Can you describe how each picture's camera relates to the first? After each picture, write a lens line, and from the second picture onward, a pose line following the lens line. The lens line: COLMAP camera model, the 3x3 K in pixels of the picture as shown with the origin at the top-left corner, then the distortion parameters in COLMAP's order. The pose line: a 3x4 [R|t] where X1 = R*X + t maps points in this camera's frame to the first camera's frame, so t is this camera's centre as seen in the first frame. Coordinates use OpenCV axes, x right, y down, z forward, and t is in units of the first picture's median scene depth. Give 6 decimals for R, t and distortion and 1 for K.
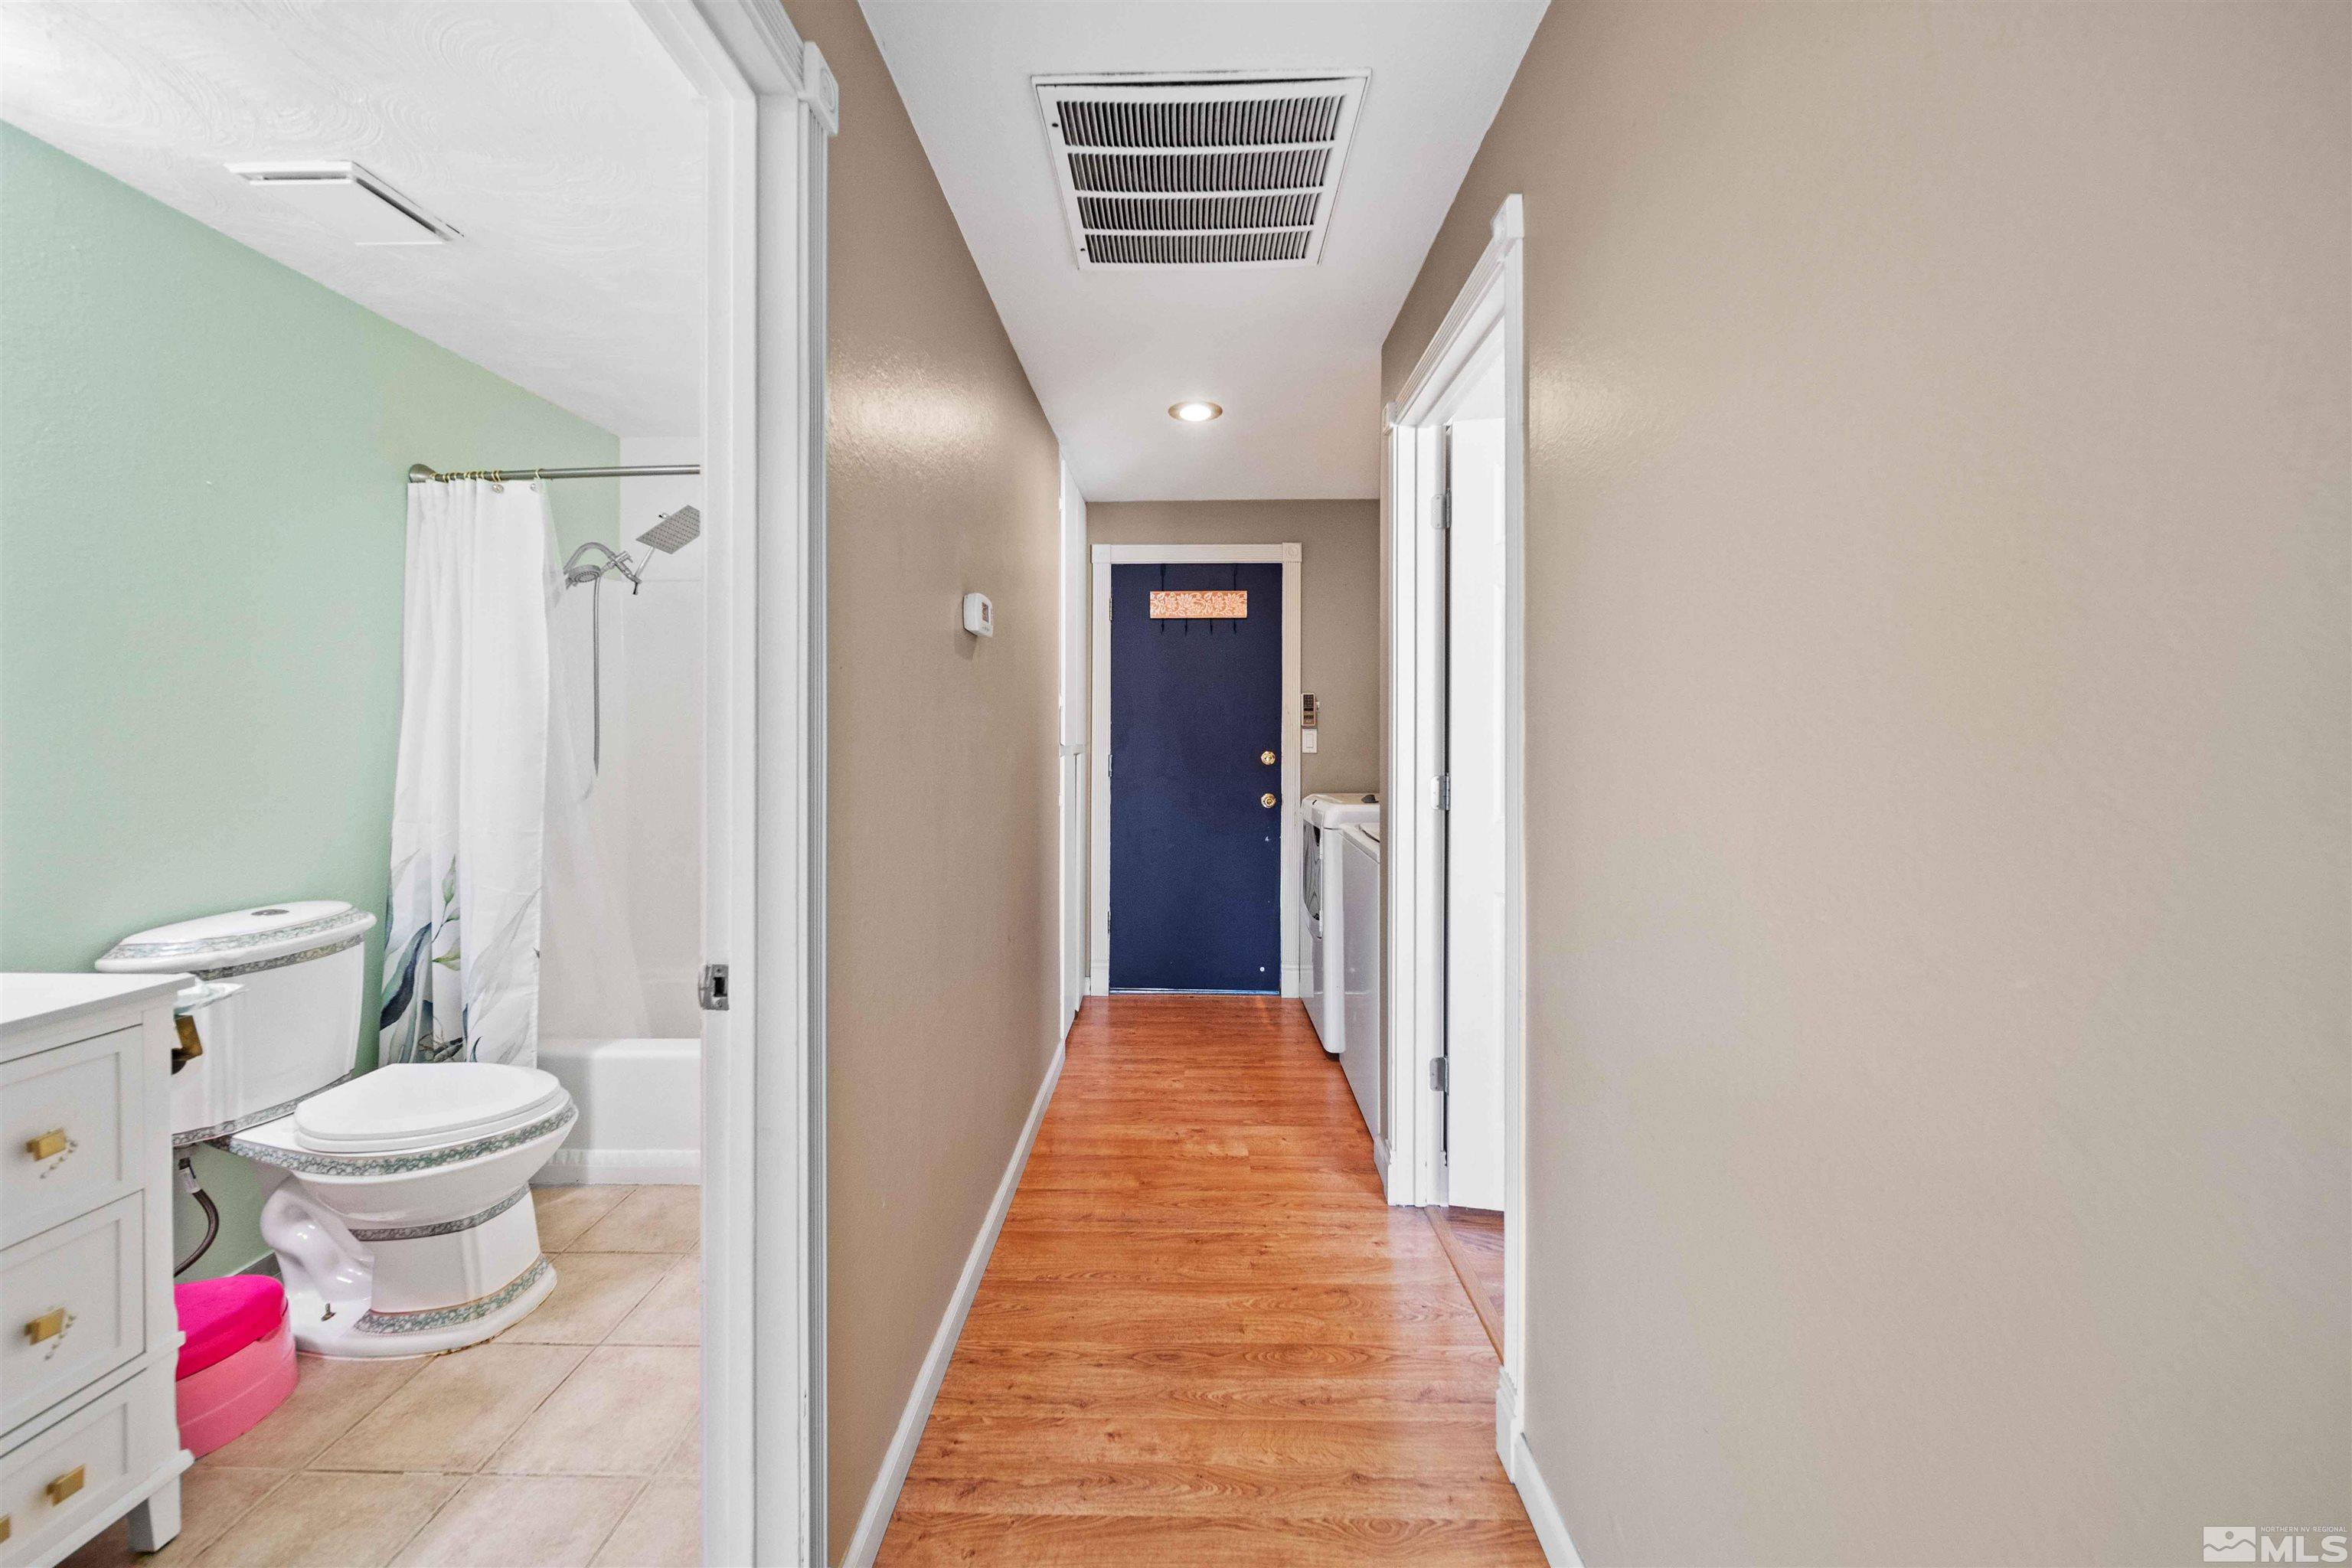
lens RADIAL K [[836.2, 0, 1160.2], [0, 836.2, 737.6], [0, 0, 1]] dist [-0.000290, -0.001130]
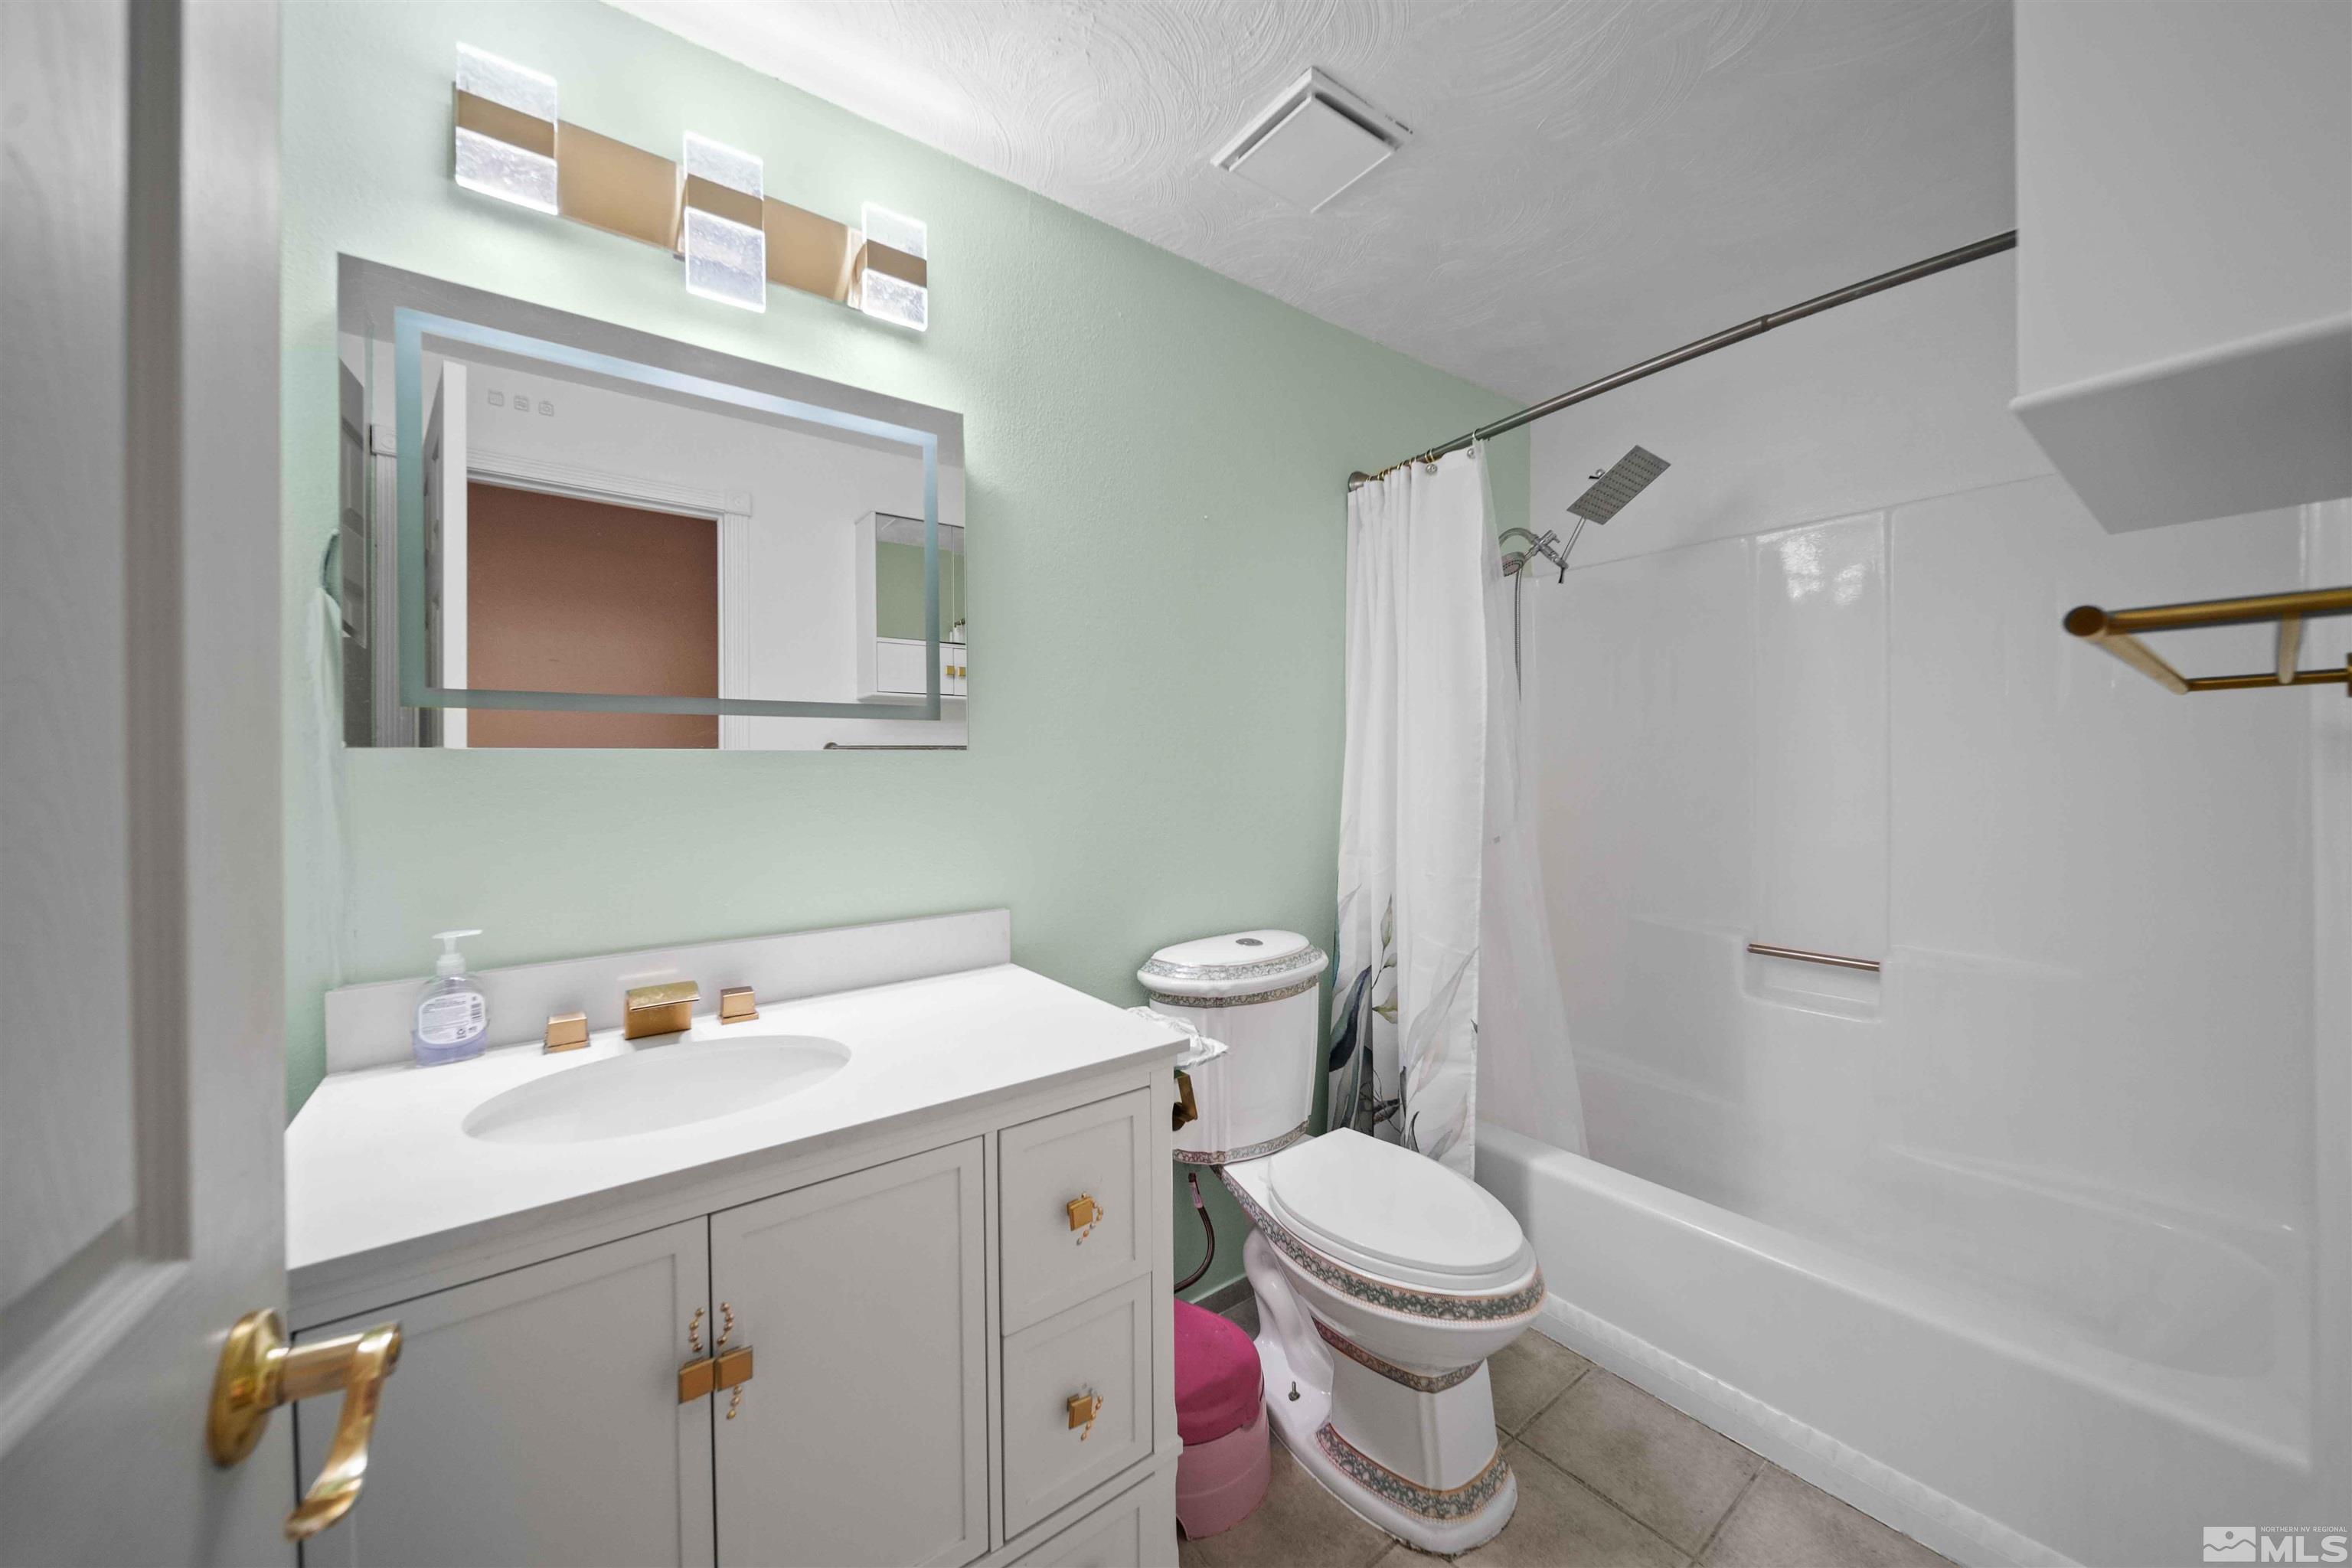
lens RADIAL K [[836.2, 0, 1175.4], [0, 836.2, 771.3], [0, 0, 1]] dist [-0.000290, -0.001130]
pose [[0.618096, 0.003012, -0.786097, -0.295409], [0.006087, 0.999944, 0.008618, -0.000002], [0.786079, -0.010112, 0.618043, 0.277188]]
